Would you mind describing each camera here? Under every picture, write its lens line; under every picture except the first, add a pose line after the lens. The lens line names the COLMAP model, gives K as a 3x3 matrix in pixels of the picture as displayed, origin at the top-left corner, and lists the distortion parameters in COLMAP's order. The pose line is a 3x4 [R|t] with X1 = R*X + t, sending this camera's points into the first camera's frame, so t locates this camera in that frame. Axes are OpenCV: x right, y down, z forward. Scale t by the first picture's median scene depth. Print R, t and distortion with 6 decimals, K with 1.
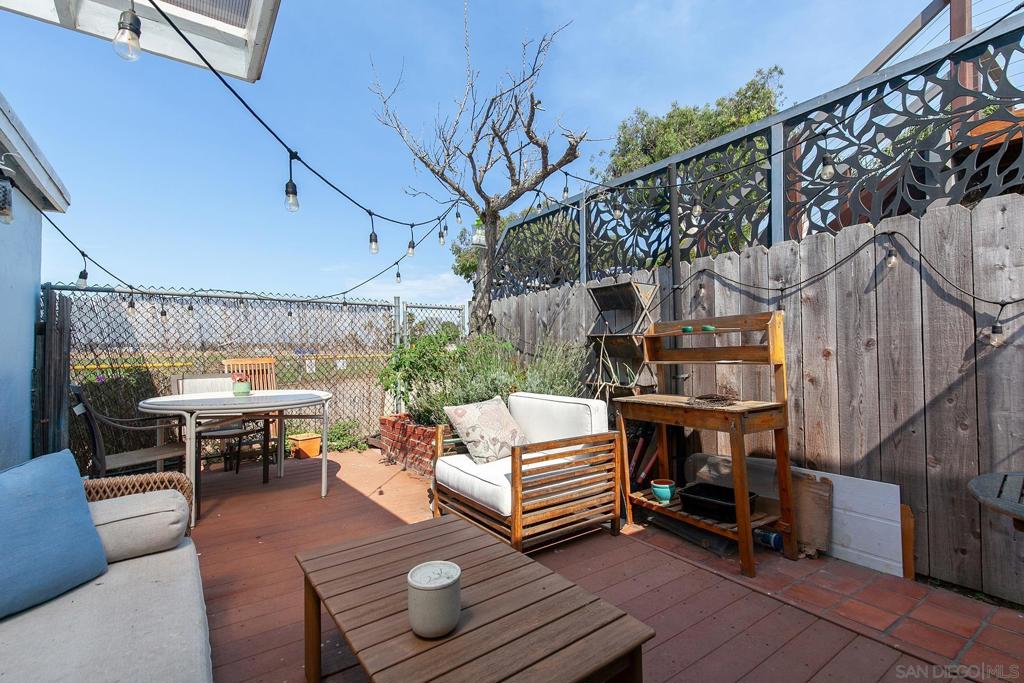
lens RADIAL K [[470.6, 0, 520.8], [0, 470.6, 343.2], [0, 0, 1]] dist [0.001231, -0.002388]
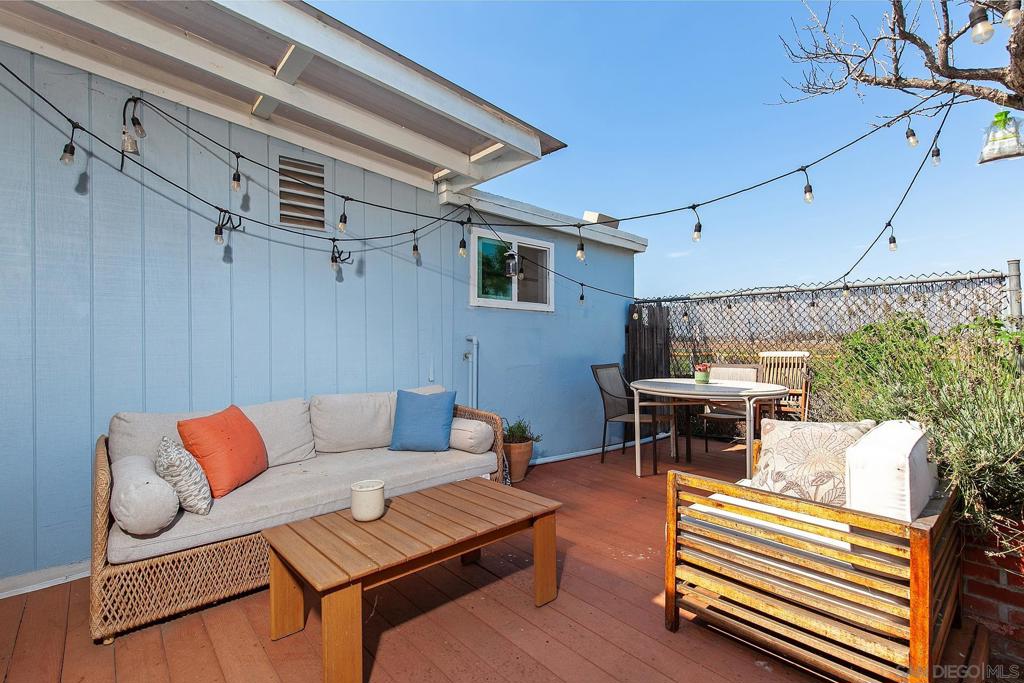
lens RADIAL K [[470.6, 0, 521.4], [0, 470.6, 341.1], [0, 0, 1]] dist [0.001231, -0.002388]
pose [[0.115819, 0.002609, -0.993267, 0.367363], [0.013345, 0.999902, 0.004183, -0.001665], [0.993181, -0.013740, 0.115773, 0.333529]]
